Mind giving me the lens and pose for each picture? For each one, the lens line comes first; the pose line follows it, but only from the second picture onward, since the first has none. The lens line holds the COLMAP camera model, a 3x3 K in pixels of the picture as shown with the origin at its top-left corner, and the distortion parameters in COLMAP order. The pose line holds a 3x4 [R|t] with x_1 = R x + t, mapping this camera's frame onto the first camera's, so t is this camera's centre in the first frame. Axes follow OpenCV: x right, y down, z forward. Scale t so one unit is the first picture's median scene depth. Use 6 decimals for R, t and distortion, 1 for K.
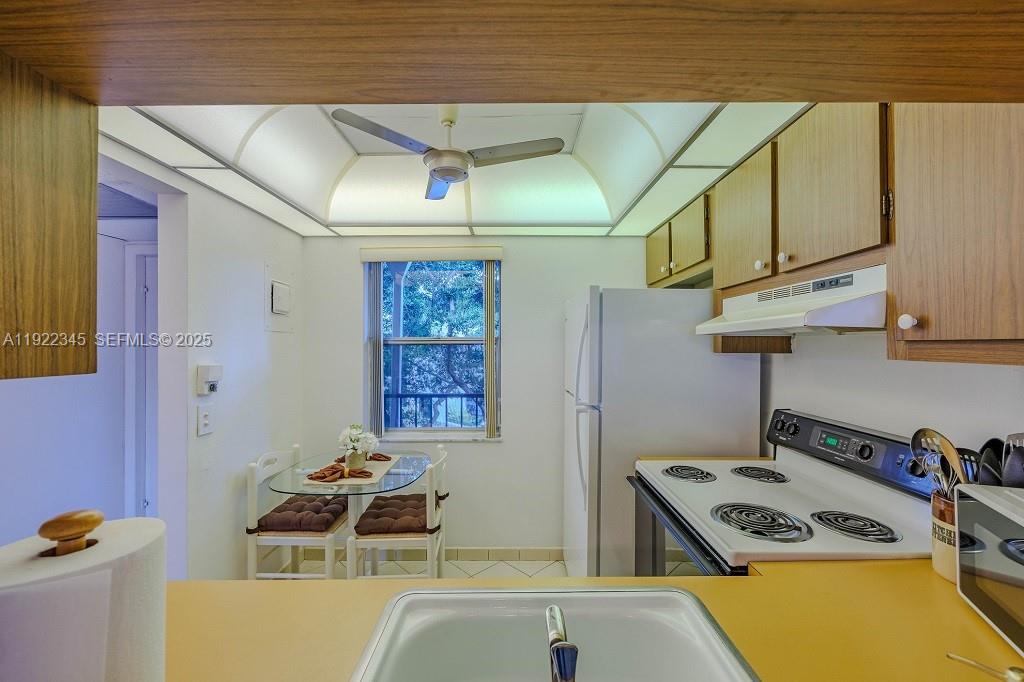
lens RADIAL K [[409.0, 0, 513.1], [0, 409.0, 343.1], [0, 0, 1]] dist [-0.000256, -0.000023]
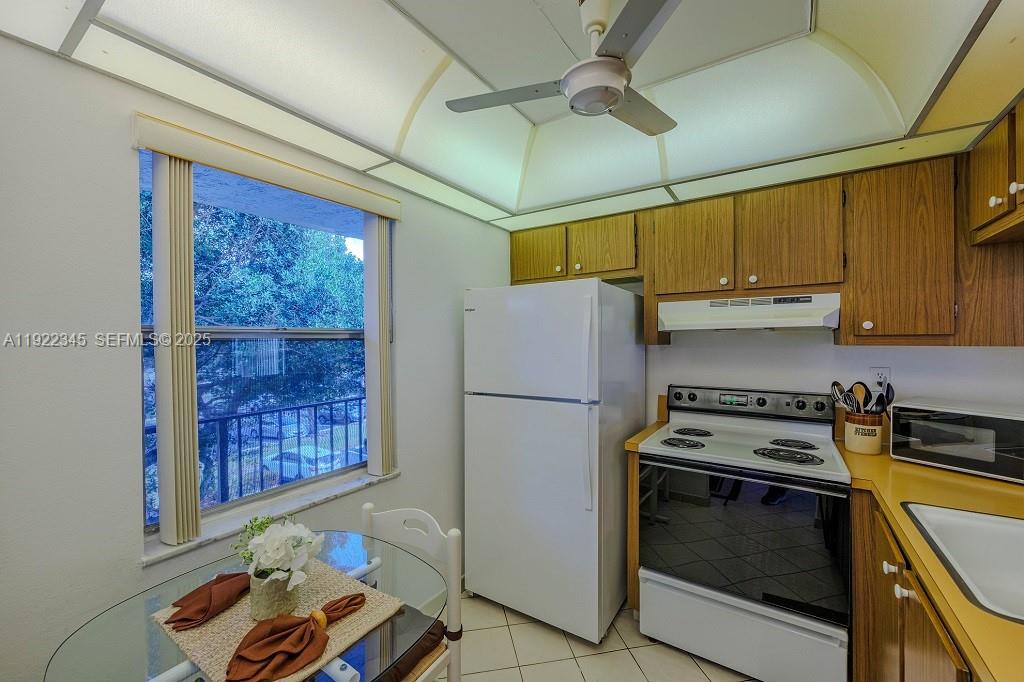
lens RADIAL K [[409.0, 0, 512.3], [0, 409.0, 339.0], [0, 0, 1]] dist [-0.000256, -0.000023]
pose [[0.551850, -0.004832, 0.833929, -1.090562], [0.001782, 0.999988, 0.004615, 0.000972], [-0.833941, -0.001061, 0.551852, 0.930013]]
